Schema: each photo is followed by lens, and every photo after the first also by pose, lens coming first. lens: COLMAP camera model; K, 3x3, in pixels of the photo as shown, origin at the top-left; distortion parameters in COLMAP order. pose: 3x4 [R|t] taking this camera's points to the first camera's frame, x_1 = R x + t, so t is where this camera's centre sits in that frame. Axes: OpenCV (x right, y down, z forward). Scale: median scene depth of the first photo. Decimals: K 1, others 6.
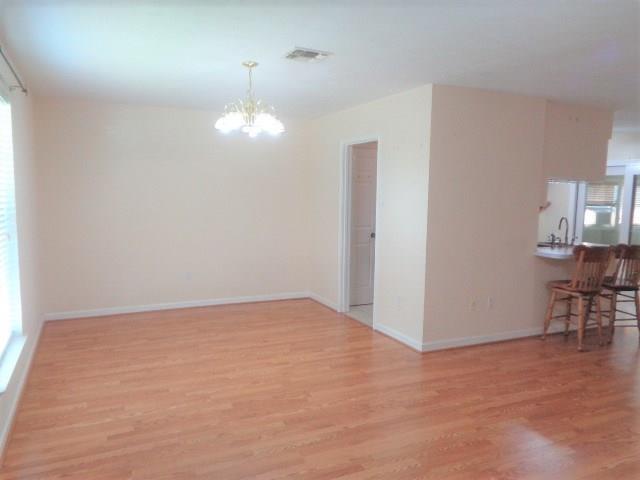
lens RADIAL K [[495.8, 0, 320.0], [0, 495.8, 240.0], [0, 0, 1]] dist [0.034457, -0.002700]
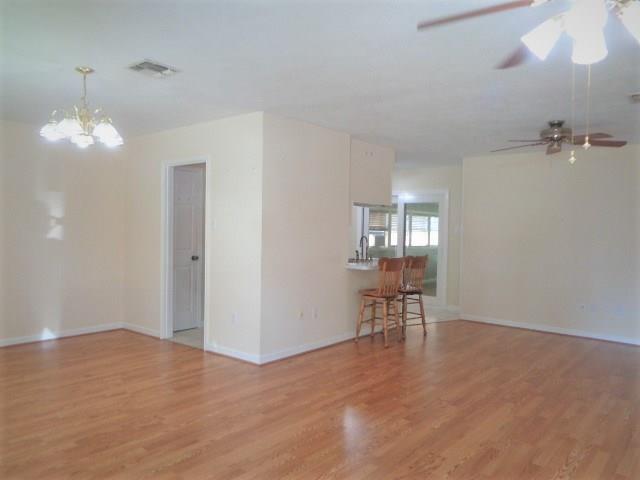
lens RADIAL K [[495.8, 0, 320.0], [0, 495.8, 240.0], [0, 0, 1]] dist [0.034457, -0.002700]
pose [[0.908089, -0.014285, 0.418534, -0.113466], [0.041413, 0.997583, -0.055804, 0.029450], [-0.416725, 0.068007, 0.906485, -0.012433]]
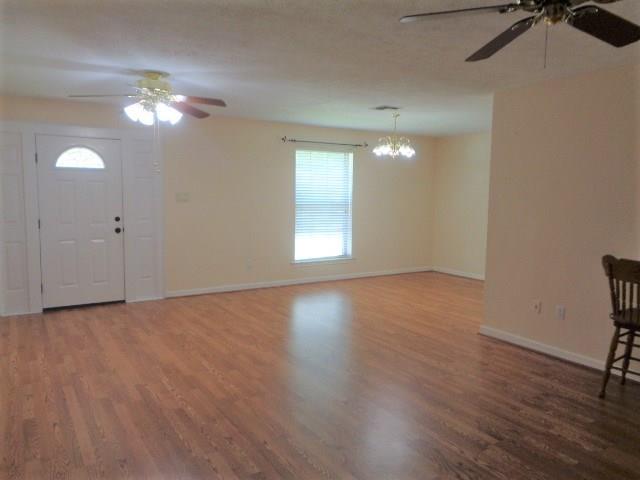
lens RADIAL K [[495.8, 0, 320.0], [0, 495.8, 240.0], [0, 0, 1]] dist [0.034457, -0.002700]
pose [[0.106766, 0.079215, -0.991124, 1.266160], [-0.115650, 0.991045, 0.066750, -0.013886], [0.987535, 0.107497, 0.114971, 0.496387]]
